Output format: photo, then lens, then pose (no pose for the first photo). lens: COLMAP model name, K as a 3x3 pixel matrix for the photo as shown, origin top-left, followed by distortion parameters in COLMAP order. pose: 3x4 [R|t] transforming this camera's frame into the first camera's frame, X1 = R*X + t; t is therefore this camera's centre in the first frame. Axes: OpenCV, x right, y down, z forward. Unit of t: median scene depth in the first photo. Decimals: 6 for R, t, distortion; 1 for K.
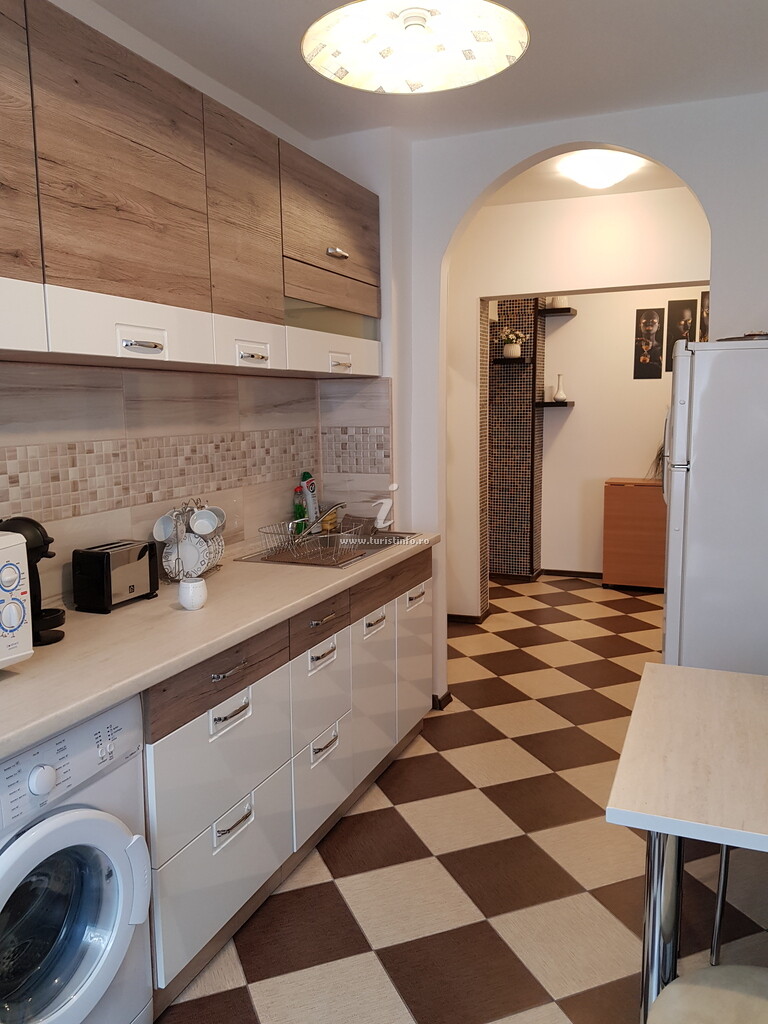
lens RADIAL K [[797.5, 0, 384.0], [0, 797.5, 512.0], [0, 0, 1]] dist [0.101301, -0.165268]
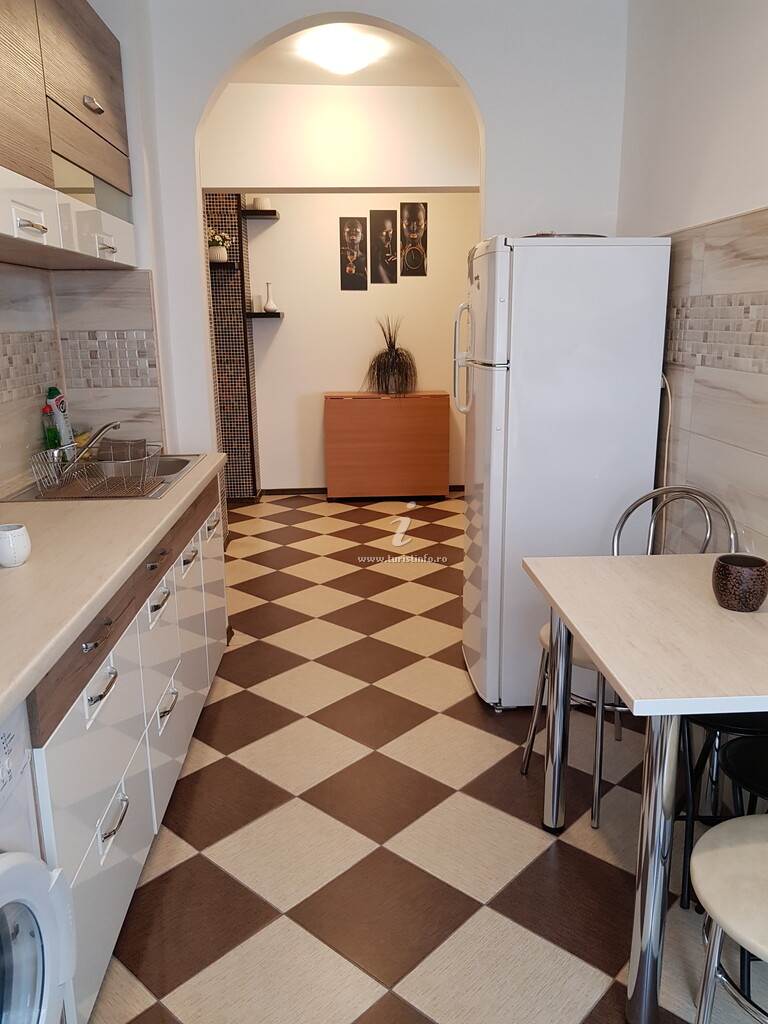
lens RADIAL K [[797.5, 0, 384.0], [0, 797.5, 512.0], [0, 0, 1]] dist [0.101301, -0.165268]
pose [[0.895431, -0.099422, 0.433957, -0.104597], [0.058780, 0.992614, 0.106125, 0.004986], [-0.441303, -0.069519, 0.894661, 0.074328]]
